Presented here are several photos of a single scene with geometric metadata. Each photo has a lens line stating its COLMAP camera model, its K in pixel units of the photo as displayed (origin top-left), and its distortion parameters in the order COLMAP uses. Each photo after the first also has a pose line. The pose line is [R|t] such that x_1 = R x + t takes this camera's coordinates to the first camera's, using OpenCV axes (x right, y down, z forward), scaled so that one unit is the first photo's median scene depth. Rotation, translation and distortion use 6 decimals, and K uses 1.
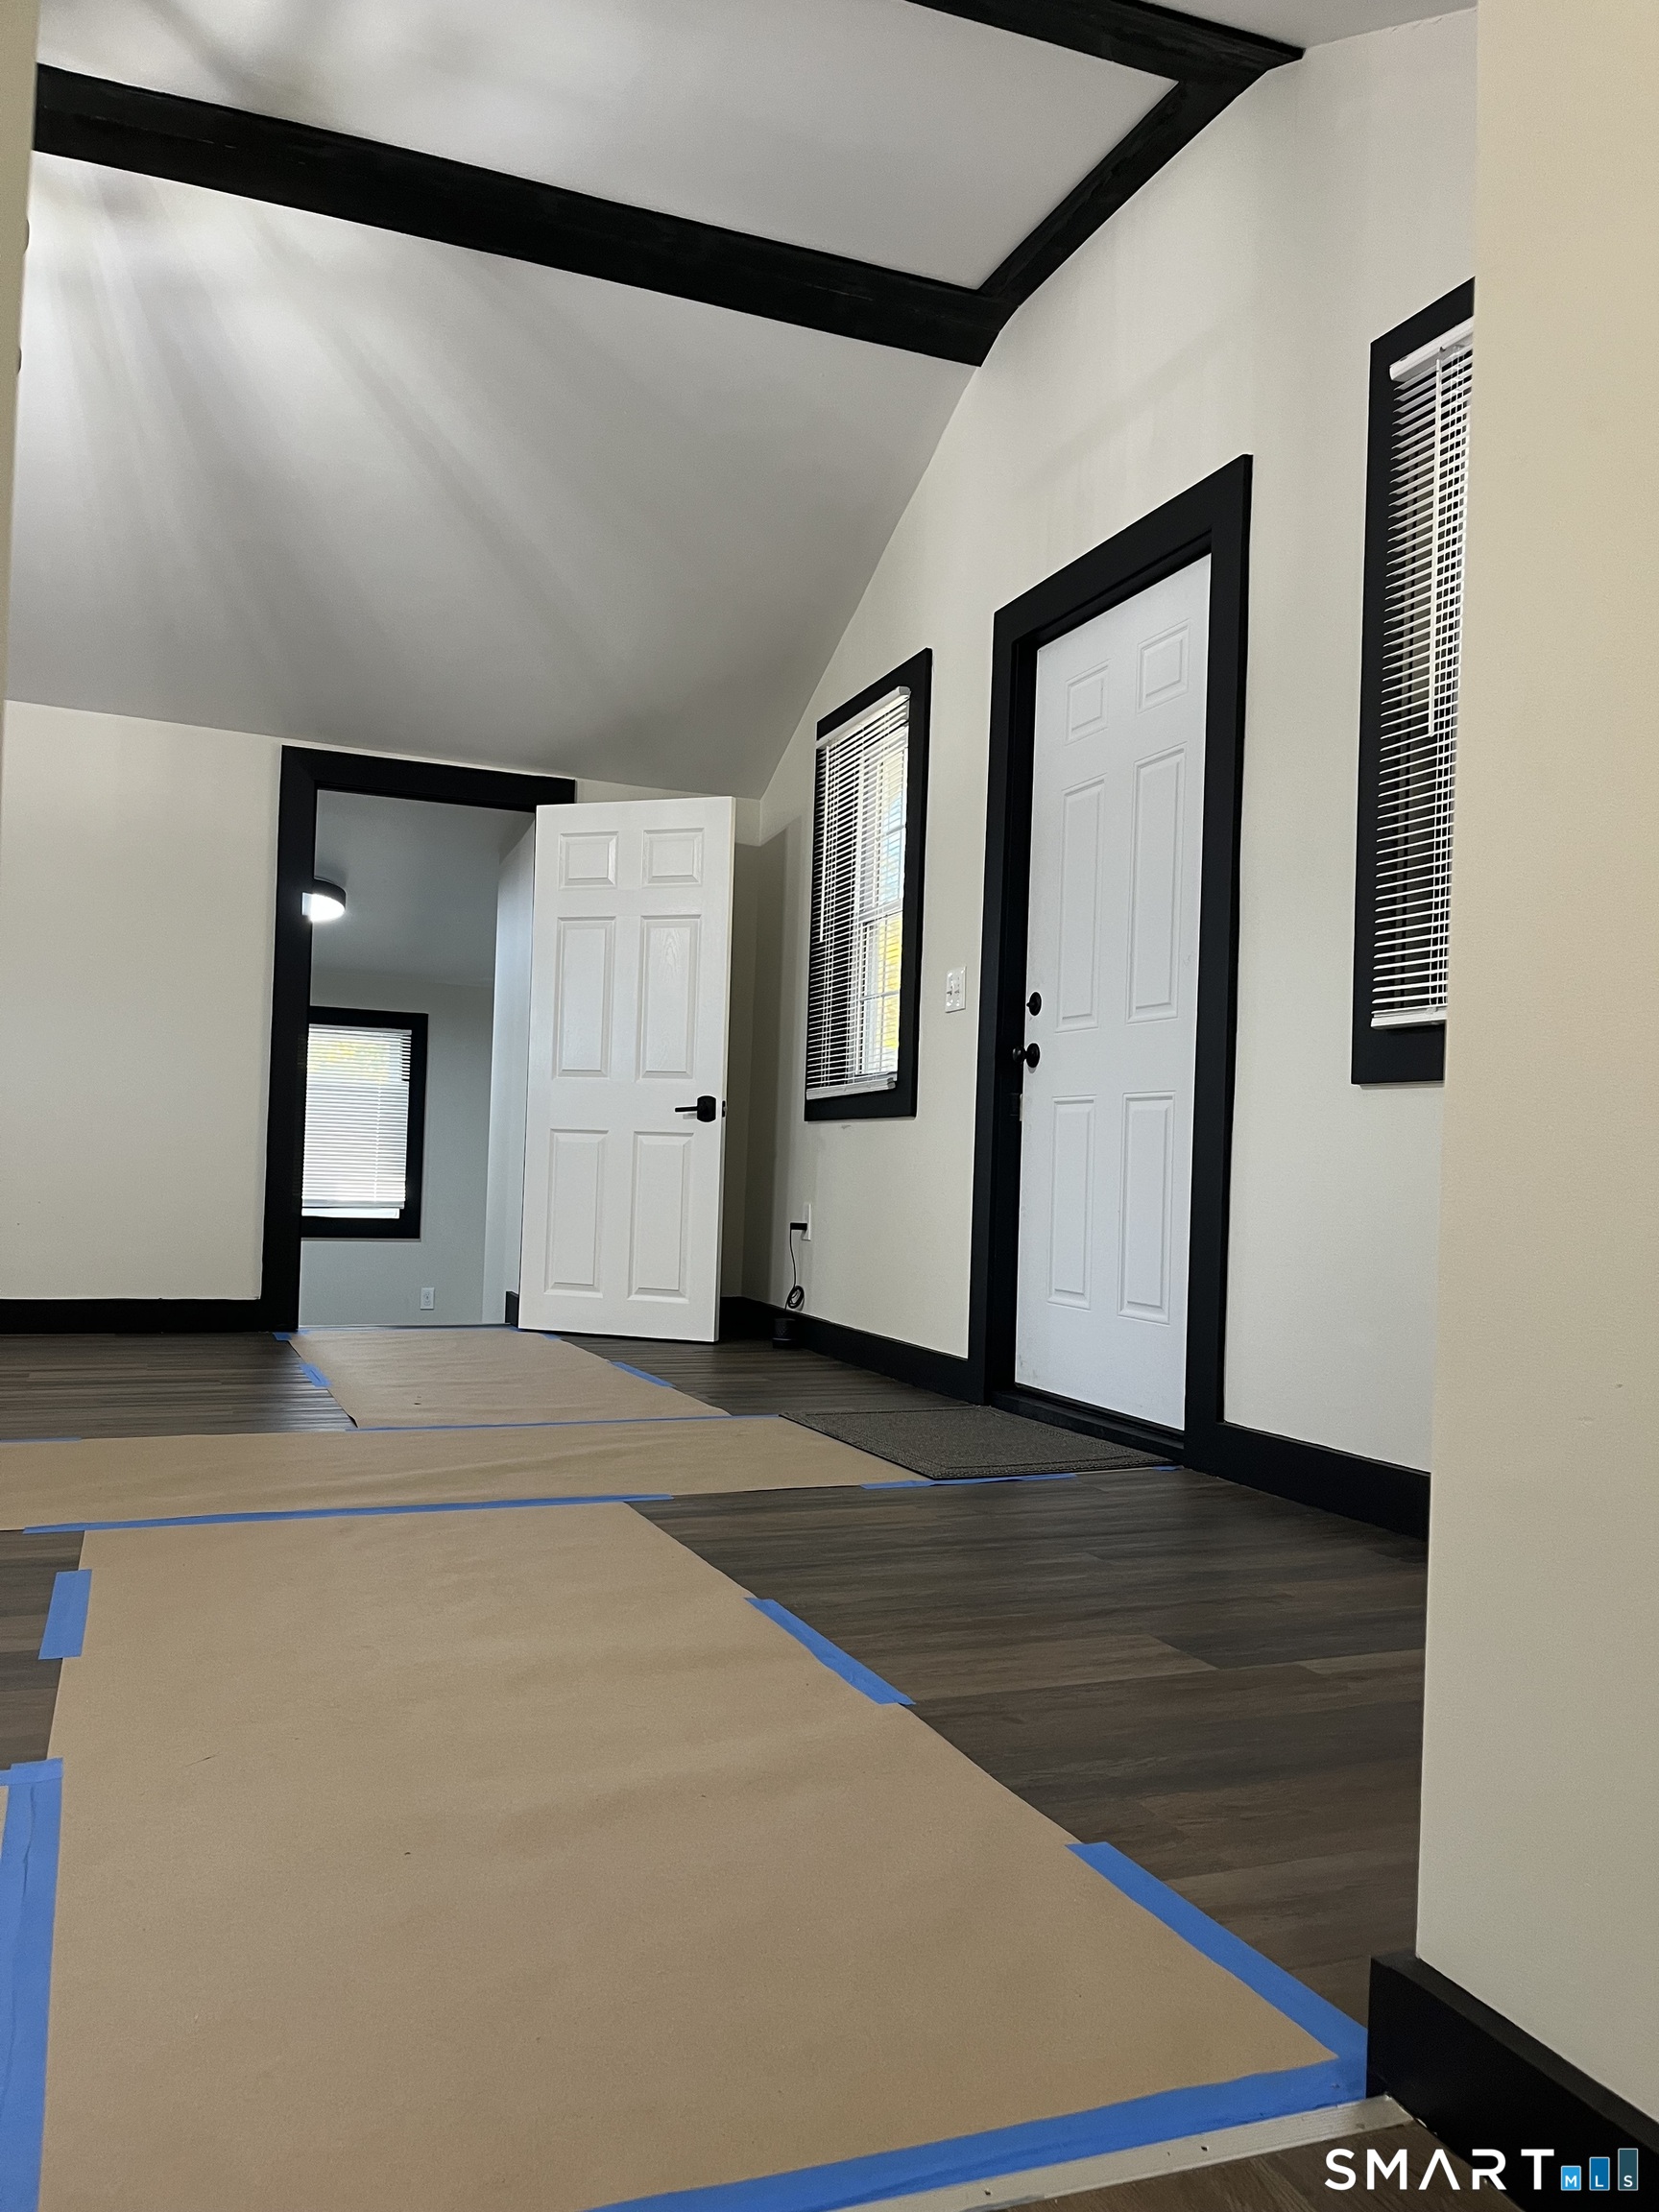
lens RADIAL K [[1689.5, 0, 833.8], [0, 1689.5, 1119.9], [0, 0, 1]] dist [0.065053, -0.086999]
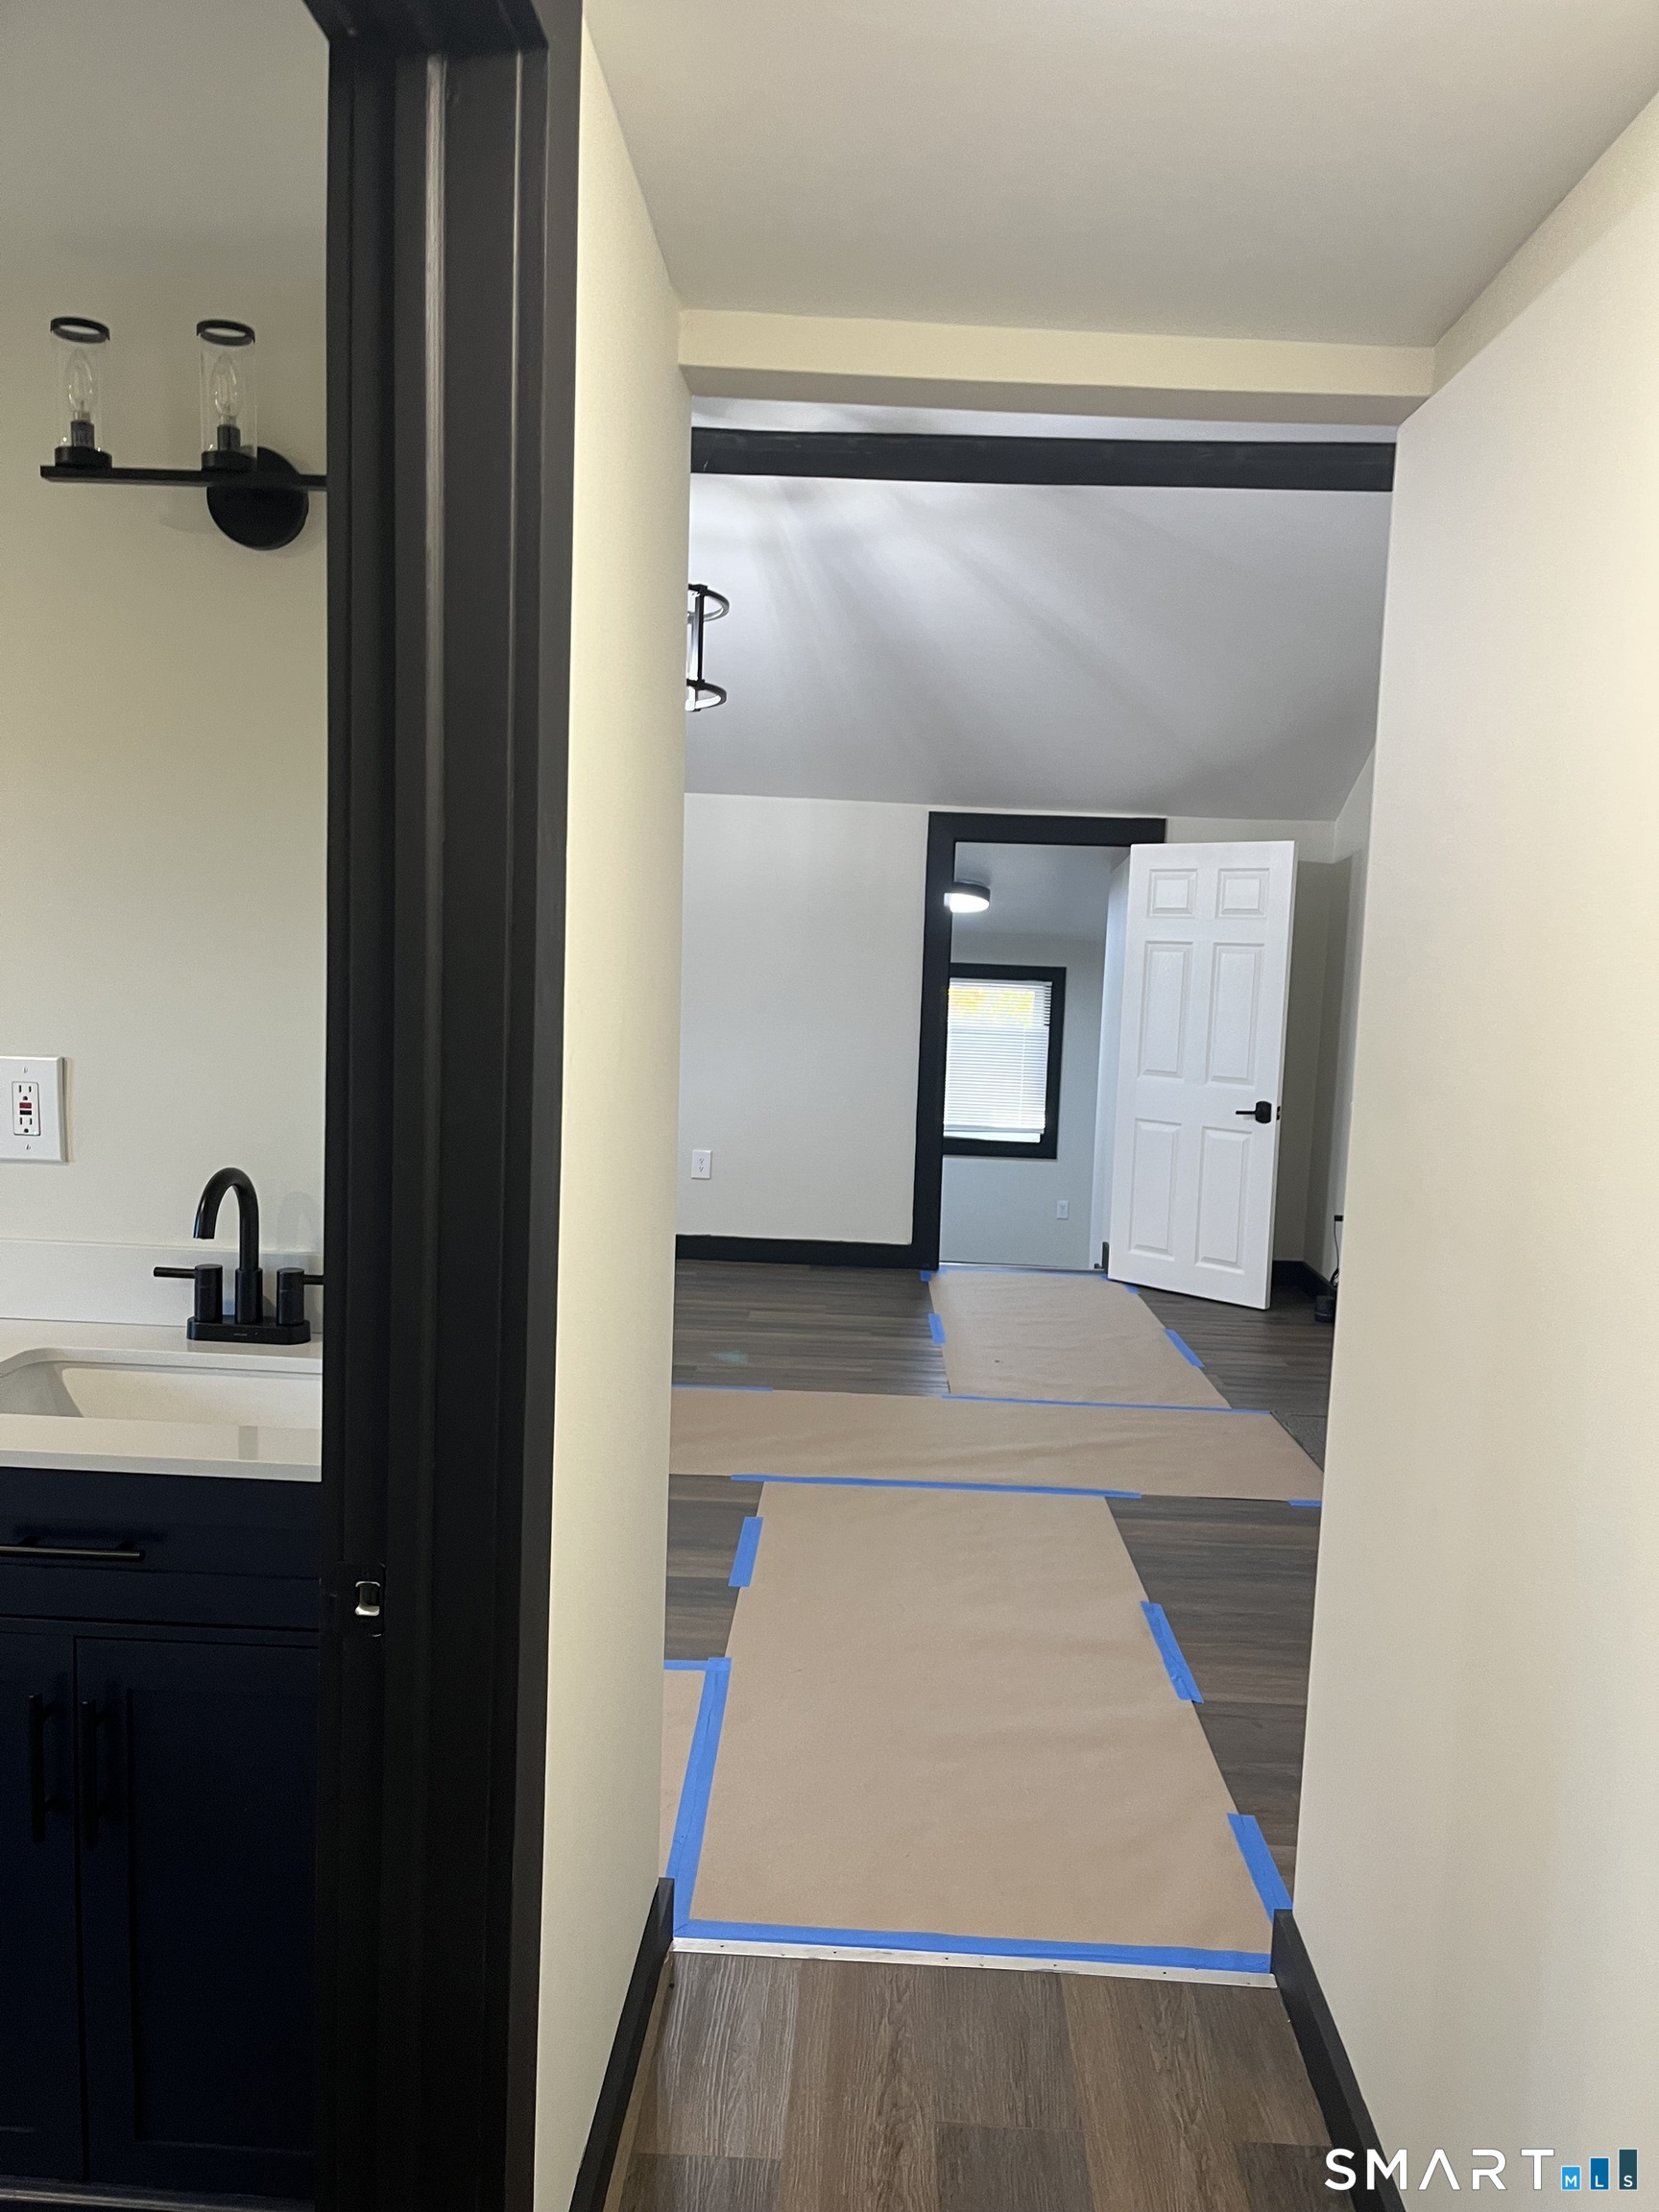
lens RADIAL K [[1689.5, 0, 825.9], [0, 1689.5, 1103.5], [0, 0, 1]] dist [0.065053, -0.086999]
pose [[0.914749, 0.037307, -0.402296, 0.120795], [0.005098, 0.994583, 0.103825, -0.136658], [0.403990, -0.097024, 0.909603, -0.197058]]
